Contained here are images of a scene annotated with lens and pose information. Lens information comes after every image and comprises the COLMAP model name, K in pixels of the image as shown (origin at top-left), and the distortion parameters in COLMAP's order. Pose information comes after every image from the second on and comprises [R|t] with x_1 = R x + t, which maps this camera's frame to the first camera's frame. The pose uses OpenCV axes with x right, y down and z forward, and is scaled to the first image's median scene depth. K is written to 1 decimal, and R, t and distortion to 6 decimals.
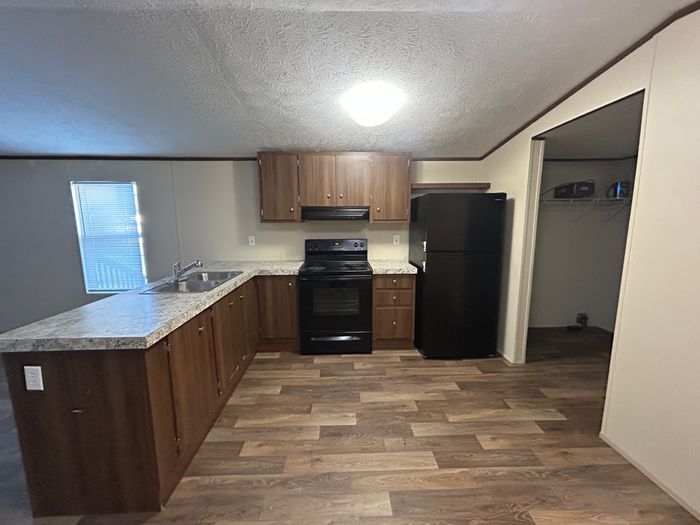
lens RADIAL K [[284.2, 0, 343.7], [0, 284.2, 266.3], [0, 0, 1]] dist [0.002445, -0.000219]
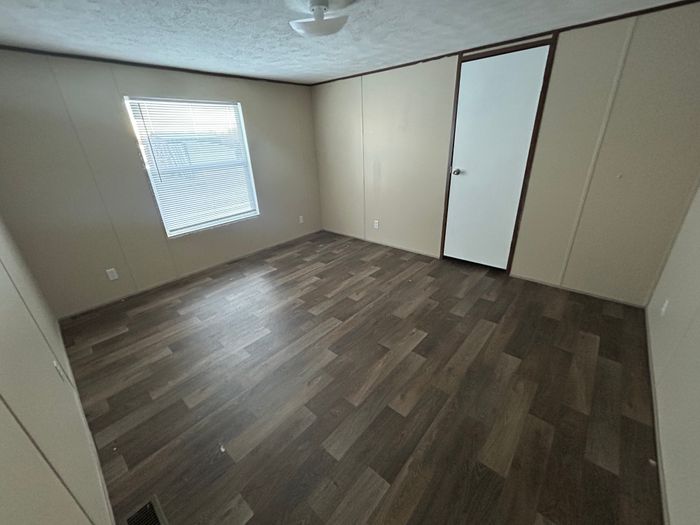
lens RADIAL K [[284.2, 0, 345.3], [0, 284.2, 260.5], [0, 0, 1]] dist [0.002445, -0.000219]
pose [[0.688041, -0.307721, 0.657197, -0.445421], [0.160083, 0.947691, 0.276144, 0.005751], [-0.707795, -0.084792, 0.701311, -0.008986]]
